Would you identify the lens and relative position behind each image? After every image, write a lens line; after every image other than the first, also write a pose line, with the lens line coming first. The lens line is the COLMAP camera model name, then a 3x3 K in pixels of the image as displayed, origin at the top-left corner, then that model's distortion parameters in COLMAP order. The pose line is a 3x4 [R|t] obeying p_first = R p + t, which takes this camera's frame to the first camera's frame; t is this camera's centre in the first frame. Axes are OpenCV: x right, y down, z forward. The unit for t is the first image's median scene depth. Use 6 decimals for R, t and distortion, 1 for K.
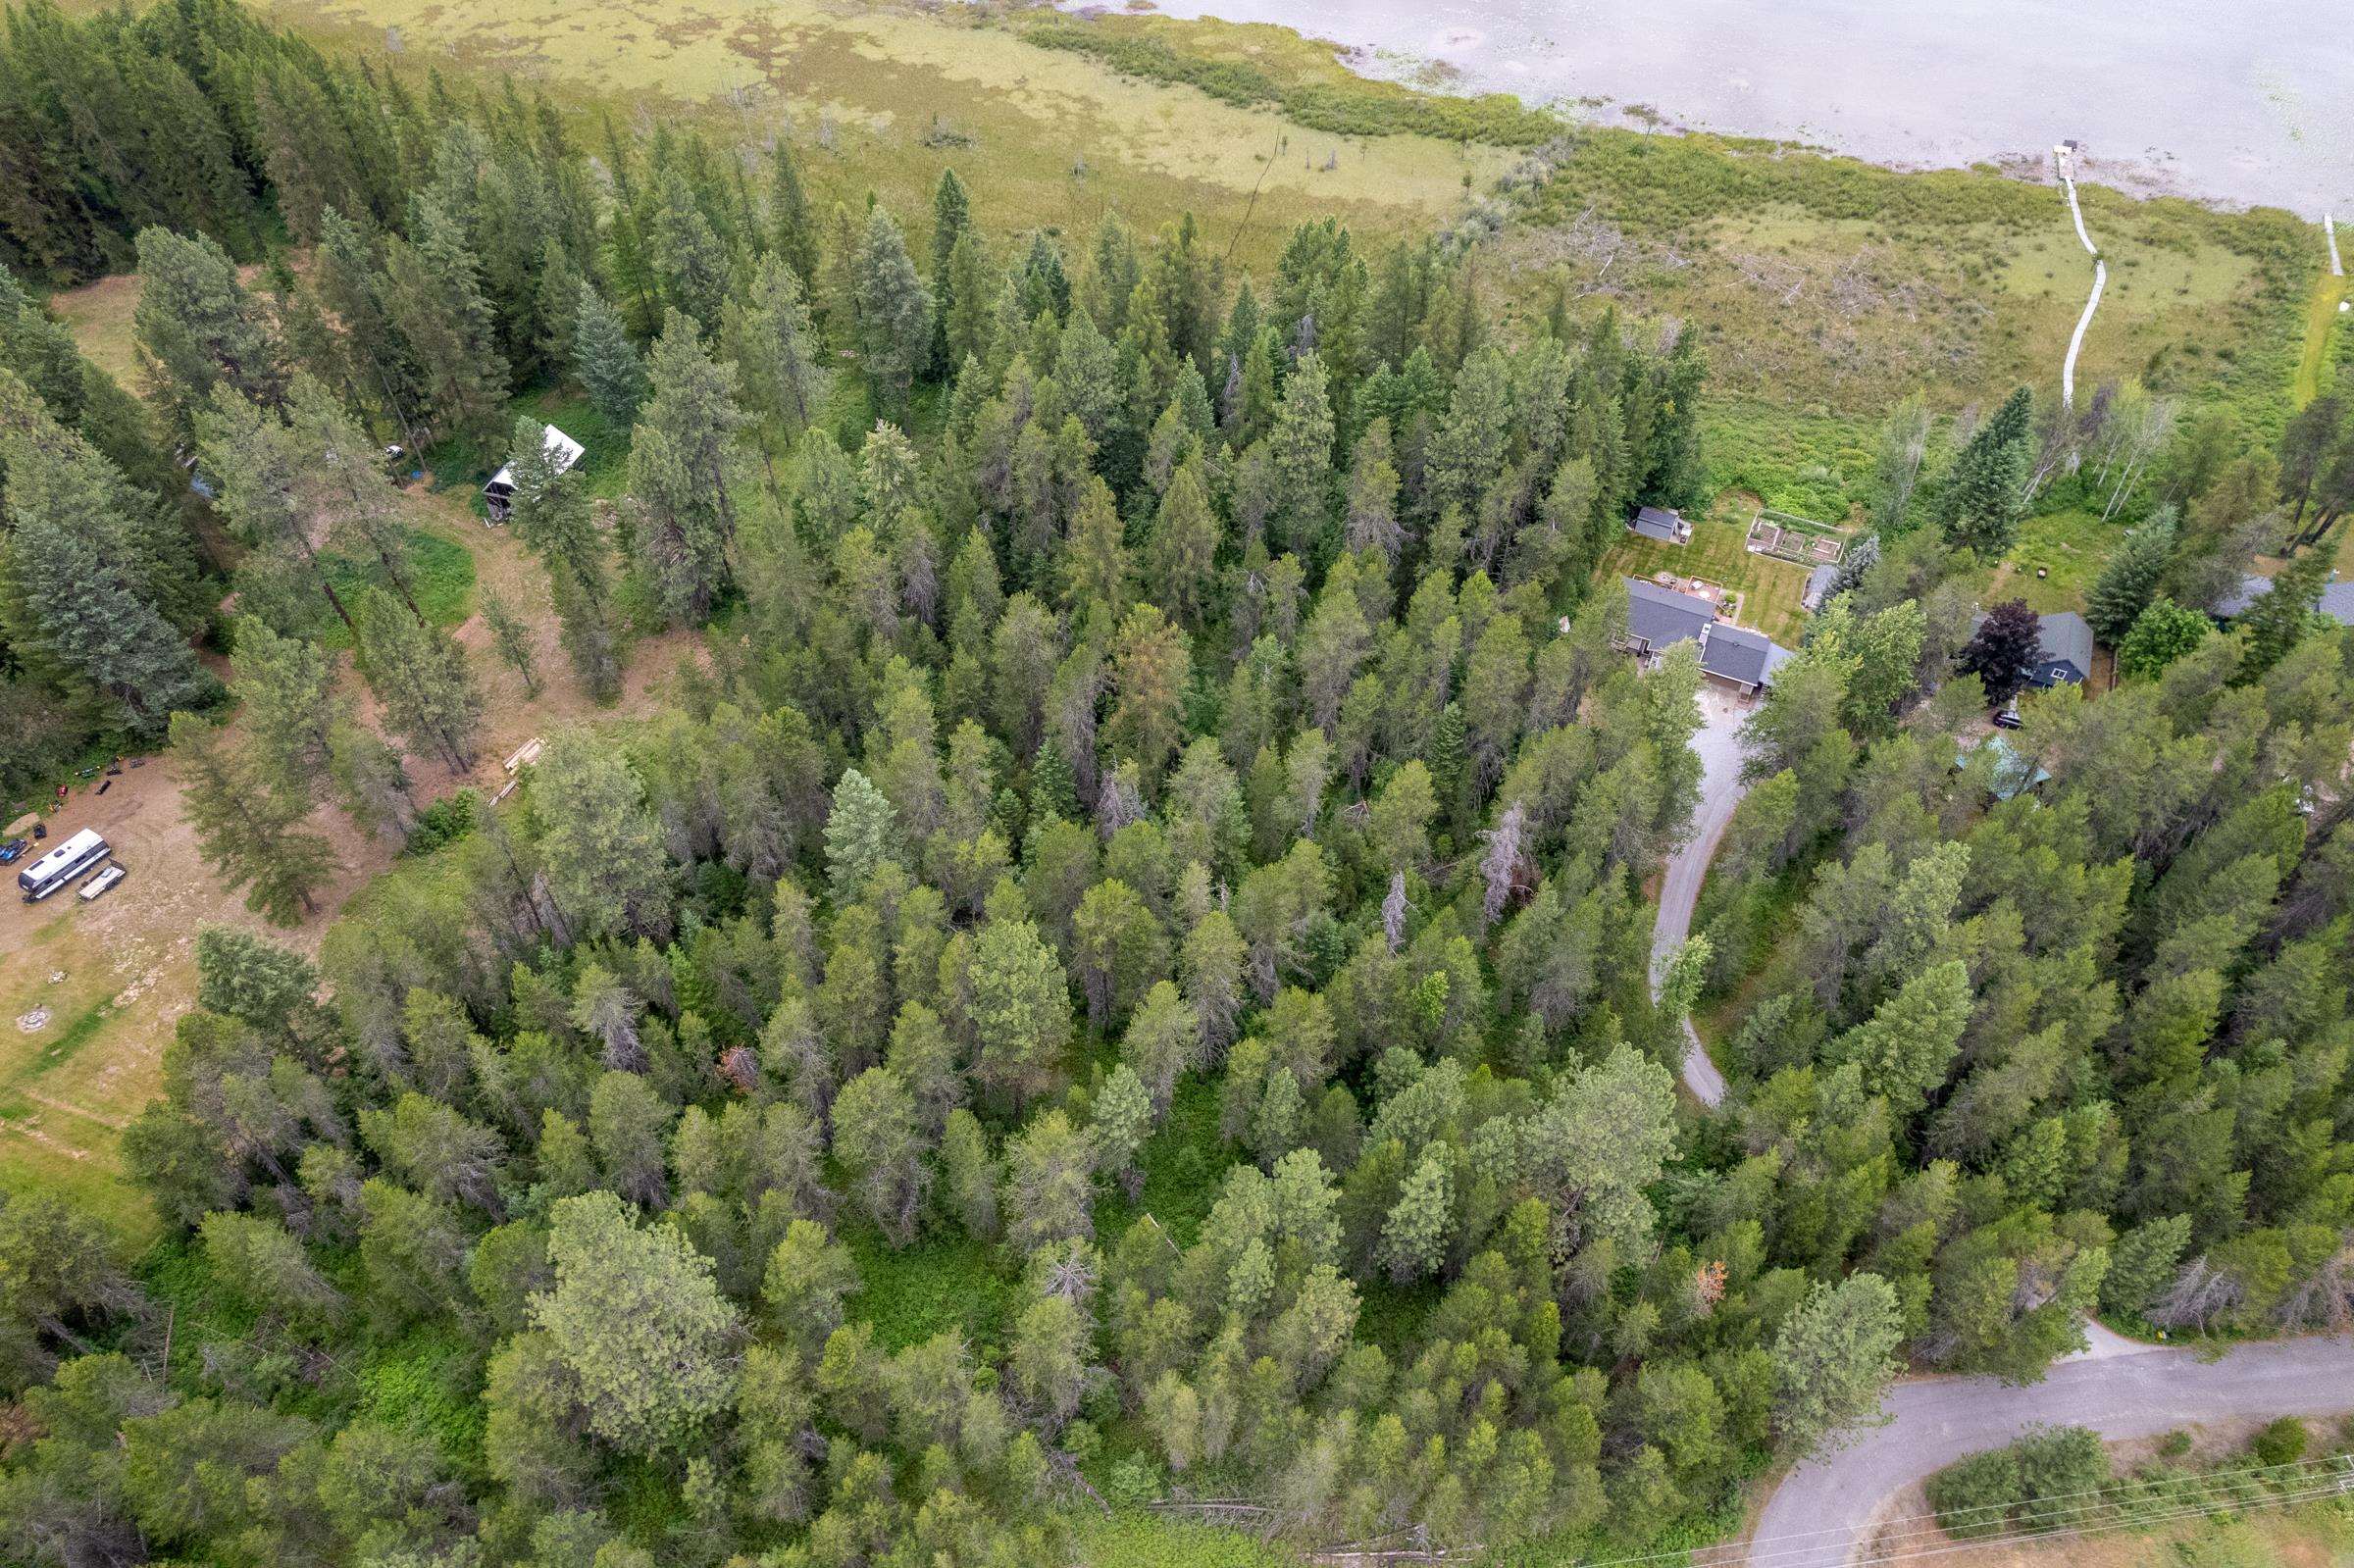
lens RADIAL K [[1517.5, 0, 1182.6], [0, 1517.5, 777.7], [0, 0, 1]] dist [-0.081827, 0.077324]
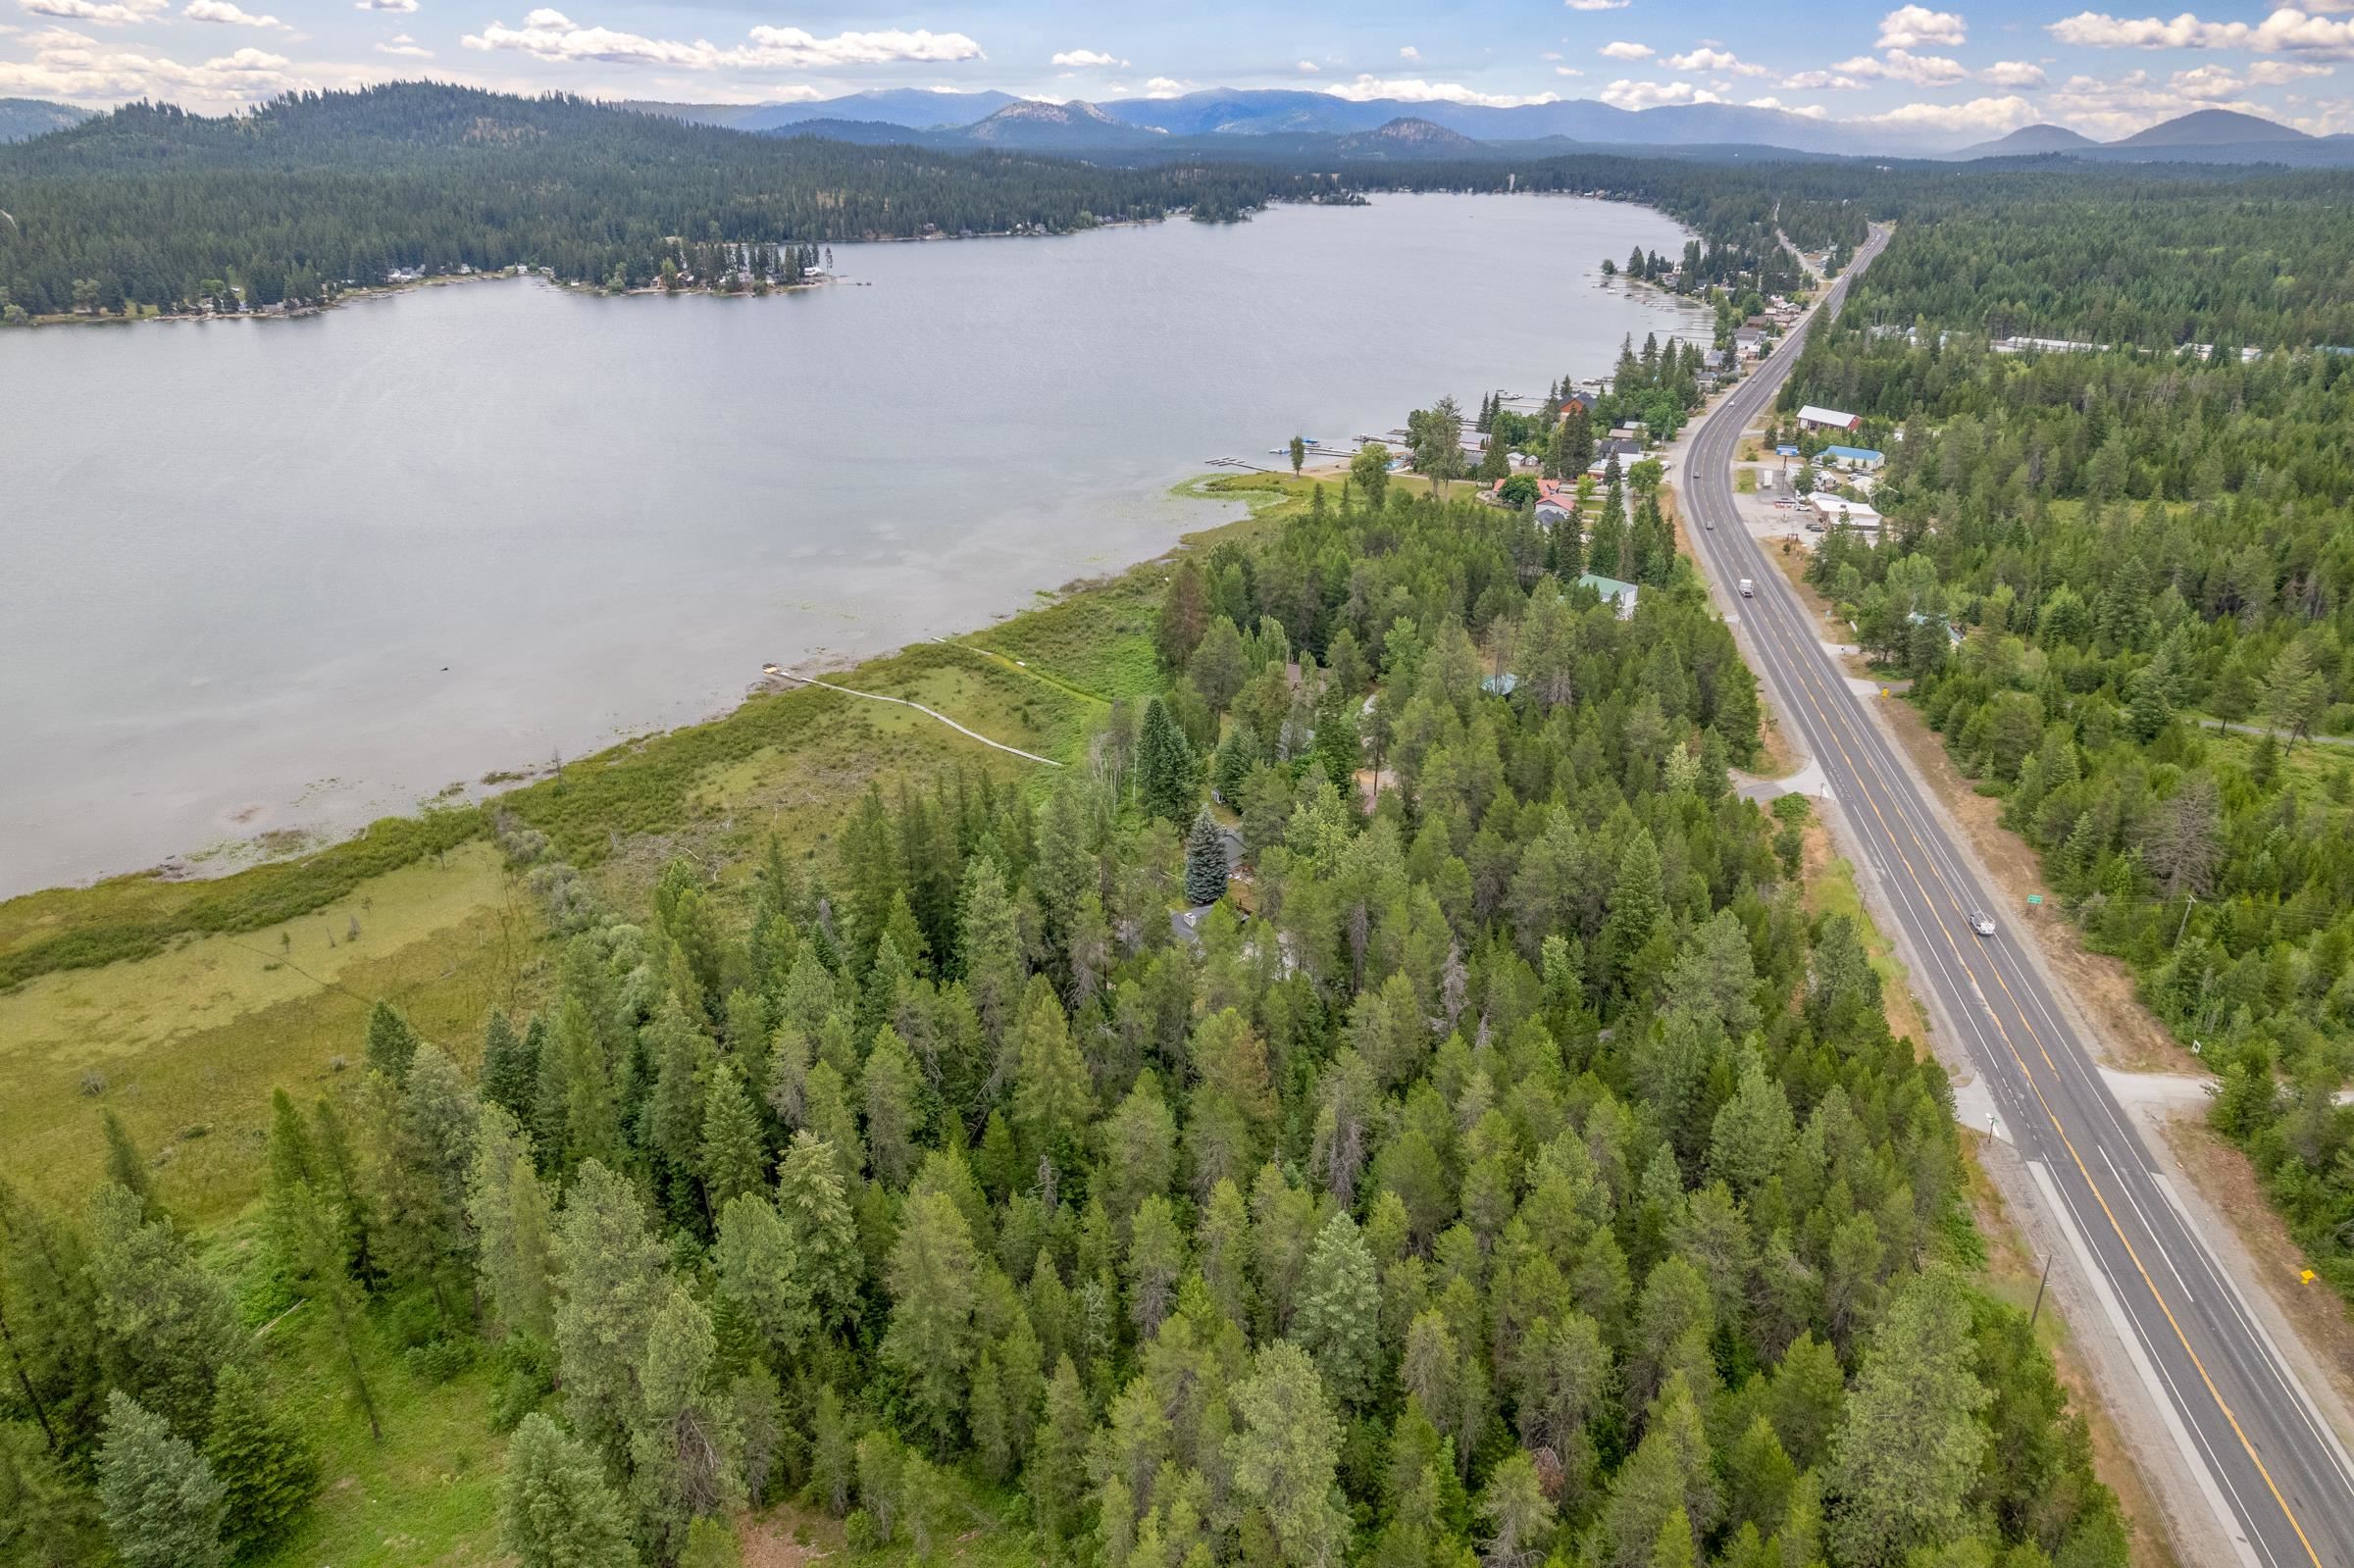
lens RADIAL K [[1506.5, 0, 1182.7], [0, 1506.5, 785.0], [0, 0, 1]] dist [-0.077033, 0.070397]
pose [[0.317572, -0.371122, 0.872592, -0.761663], [0.702848, 0.709844, 0.046109, -0.245318], [-0.636516, 0.598657, 0.486269, 0.291588]]
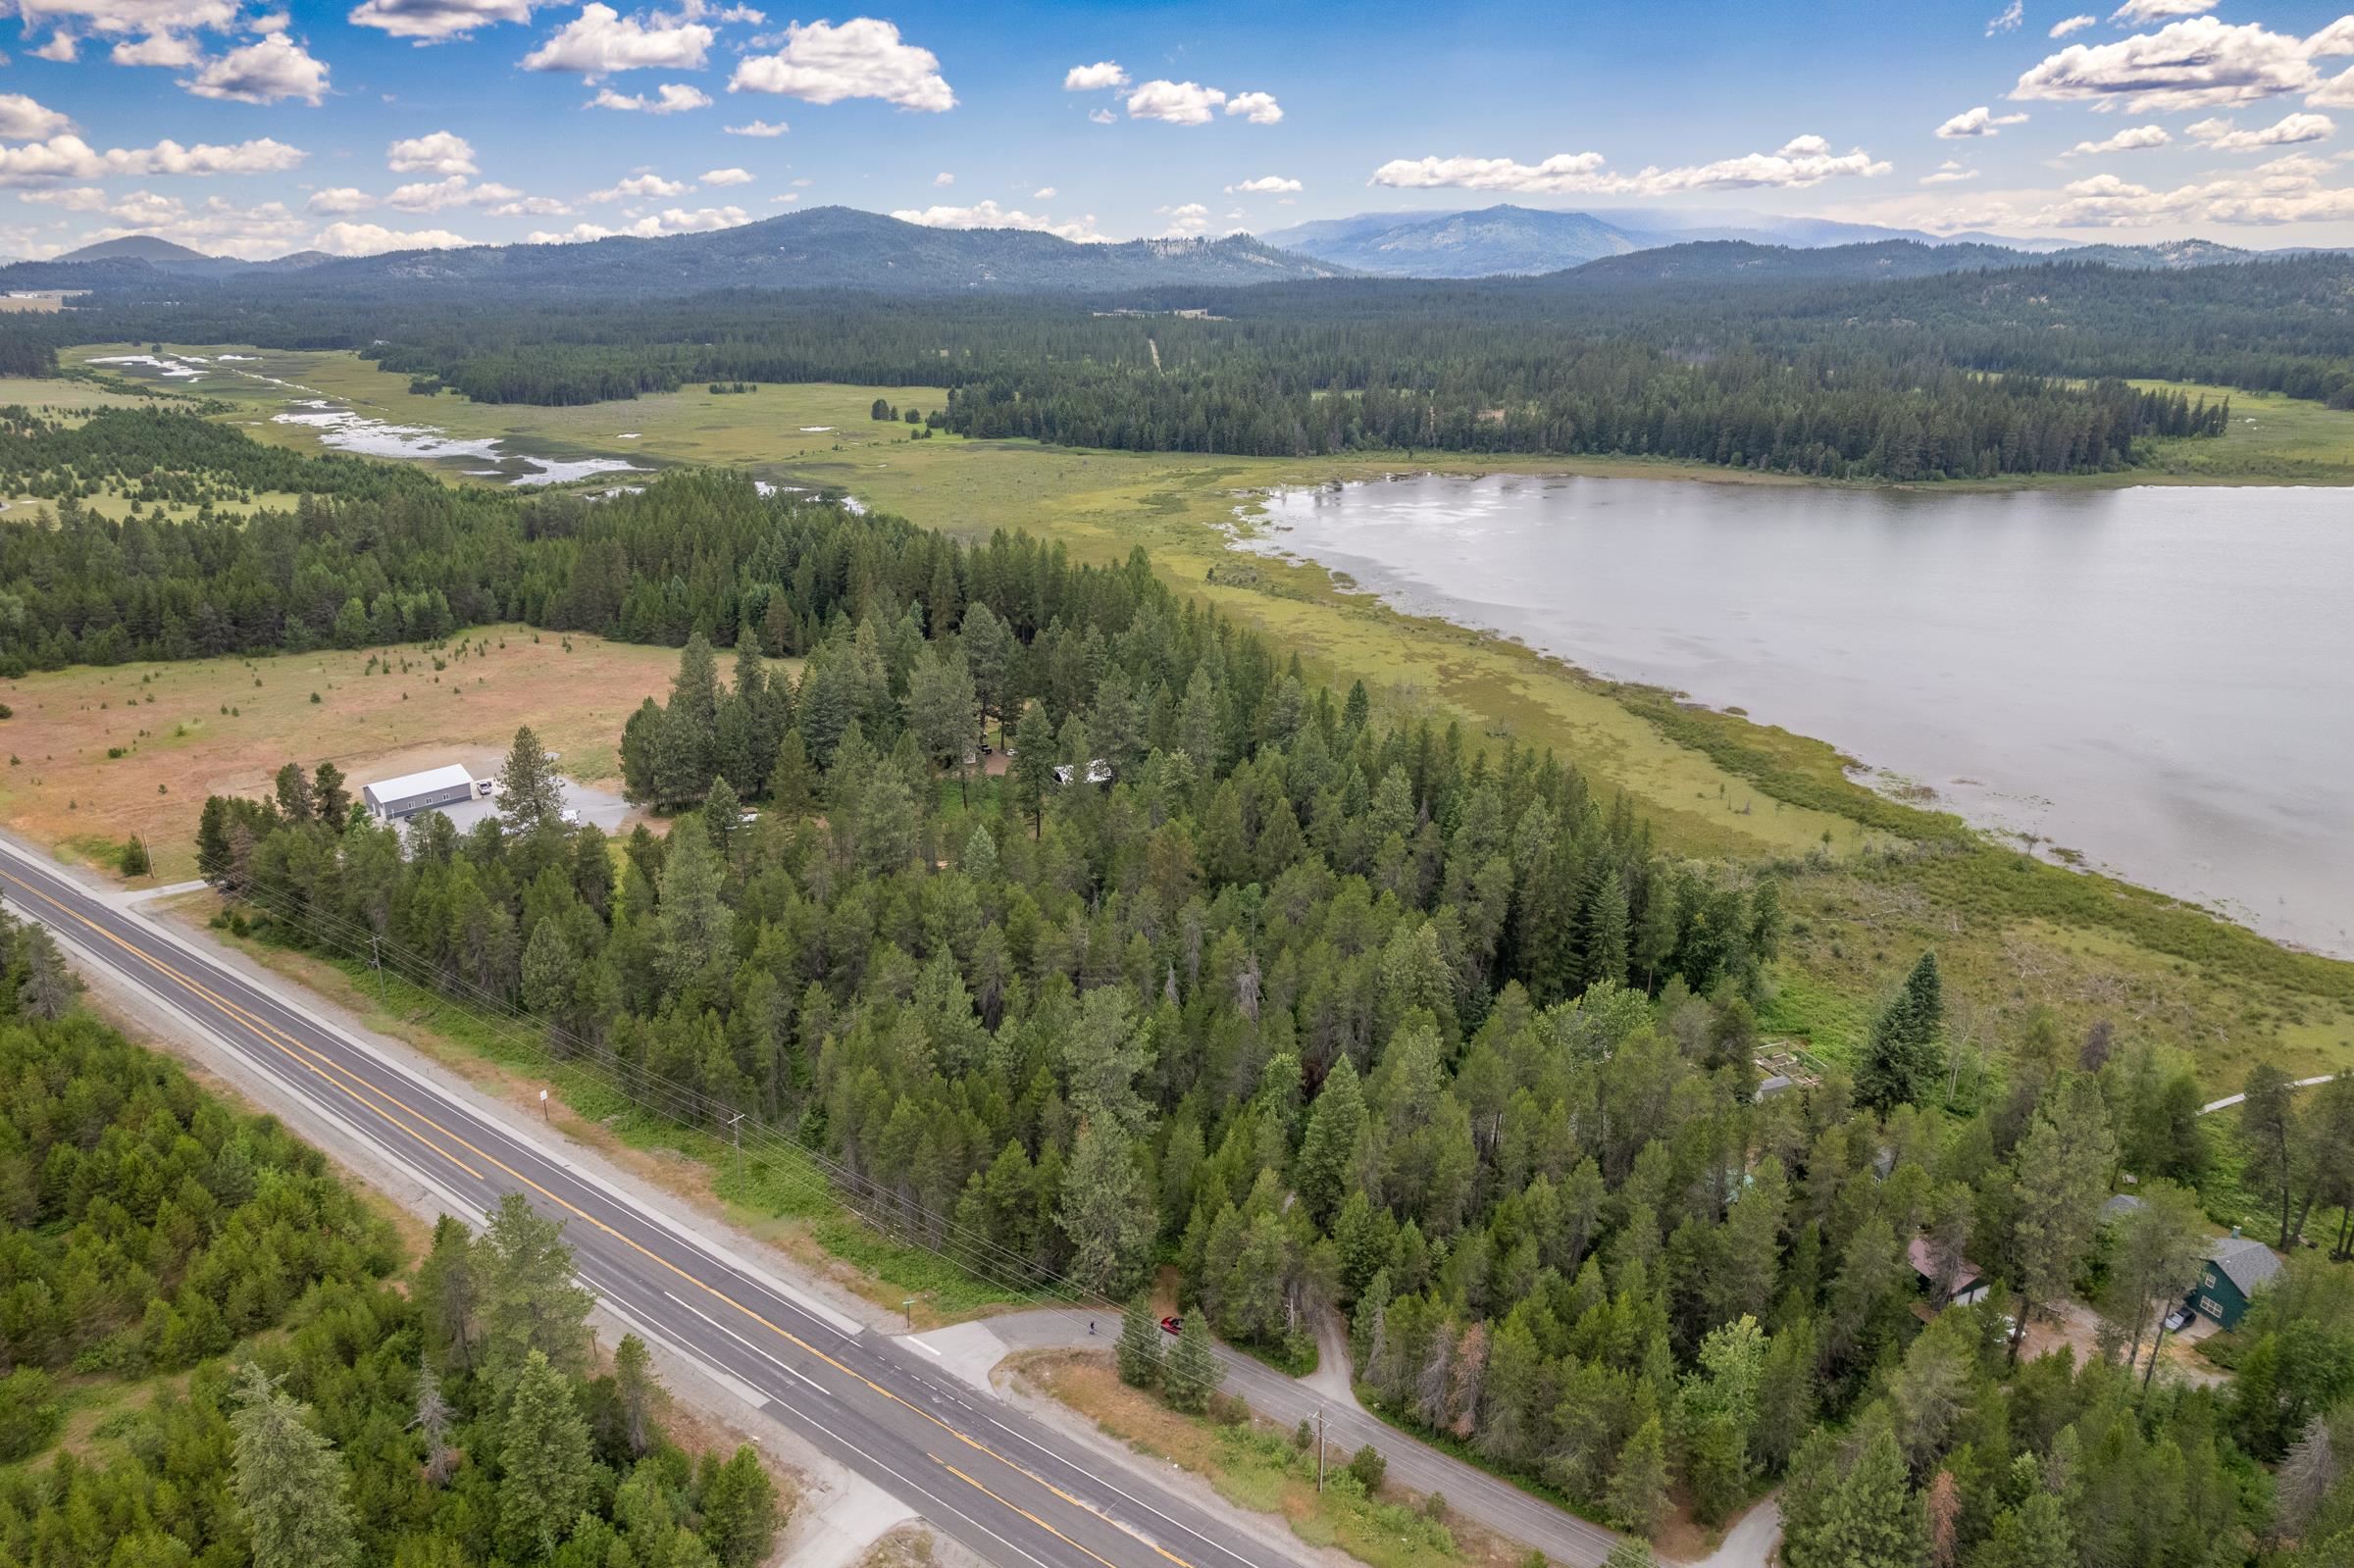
lens RADIAL K [[1506.5, 0, 1182.7], [0, 1506.5, 785.0], [0, 0, 1]] dist [-0.077033, 0.070397]
pose [[0.739964, 0.235213, -0.630181, 0.822926], [-0.505008, 0.813119, -0.289490, 0.268109], [0.444321, 0.532458, 0.720463, -0.186175]]
